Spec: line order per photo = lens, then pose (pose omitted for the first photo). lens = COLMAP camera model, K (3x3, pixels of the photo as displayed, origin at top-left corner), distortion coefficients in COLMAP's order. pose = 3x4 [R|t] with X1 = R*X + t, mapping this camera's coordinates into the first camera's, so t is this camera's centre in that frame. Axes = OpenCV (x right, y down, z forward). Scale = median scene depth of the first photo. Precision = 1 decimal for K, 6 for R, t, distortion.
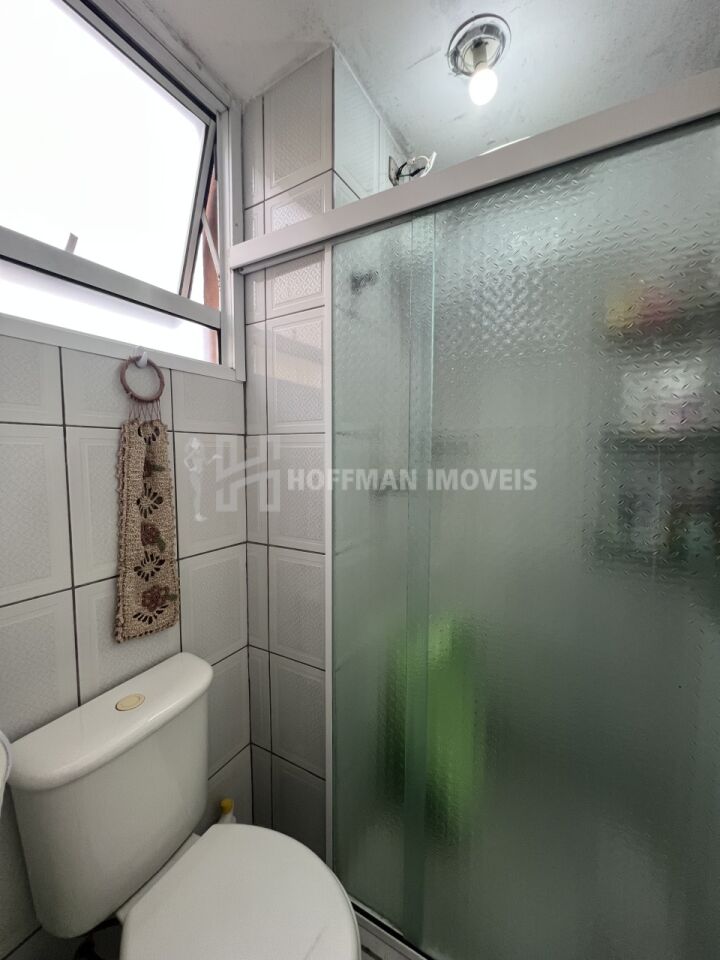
lens RADIAL K [[384.1, 0, 358.2], [0, 384.1, 480.1], [0, 0, 1]] dist [0.001453, 0.000221]
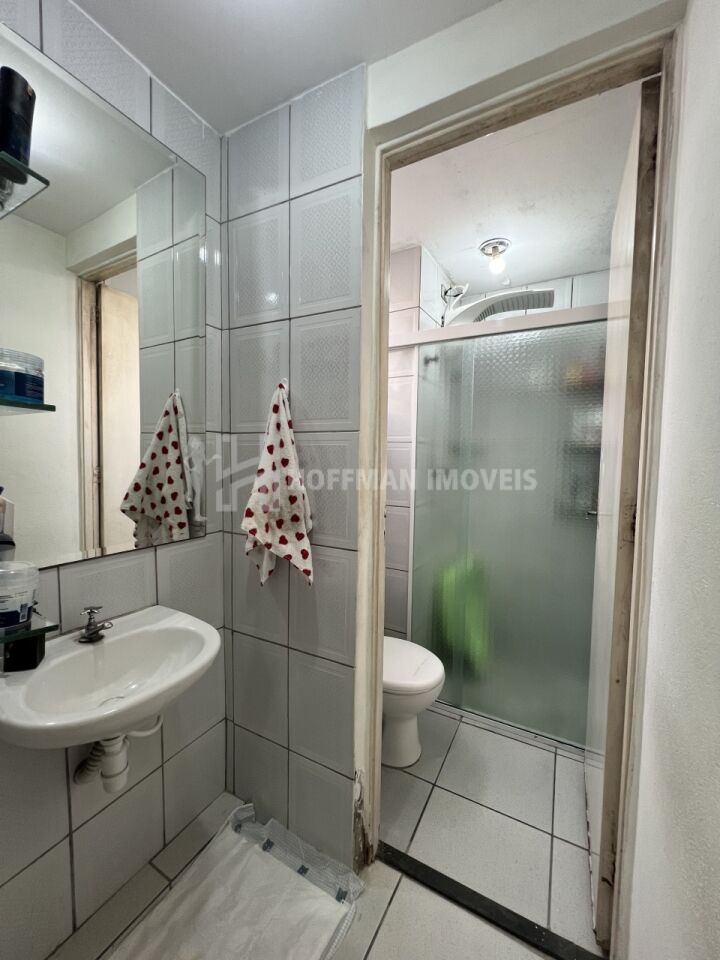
lens RADIAL K [[388.1, 0, 359.9], [0, 388.1, 477.3], [0, 0, 1]] dist [-0.001397, -0.000101]
pose [[0.999740, 0.014224, 0.017829, -0.334812], [-0.014000, 0.999822, -0.012647, 0.067828], [-0.018005, 0.012394, 0.999761, -0.807115]]
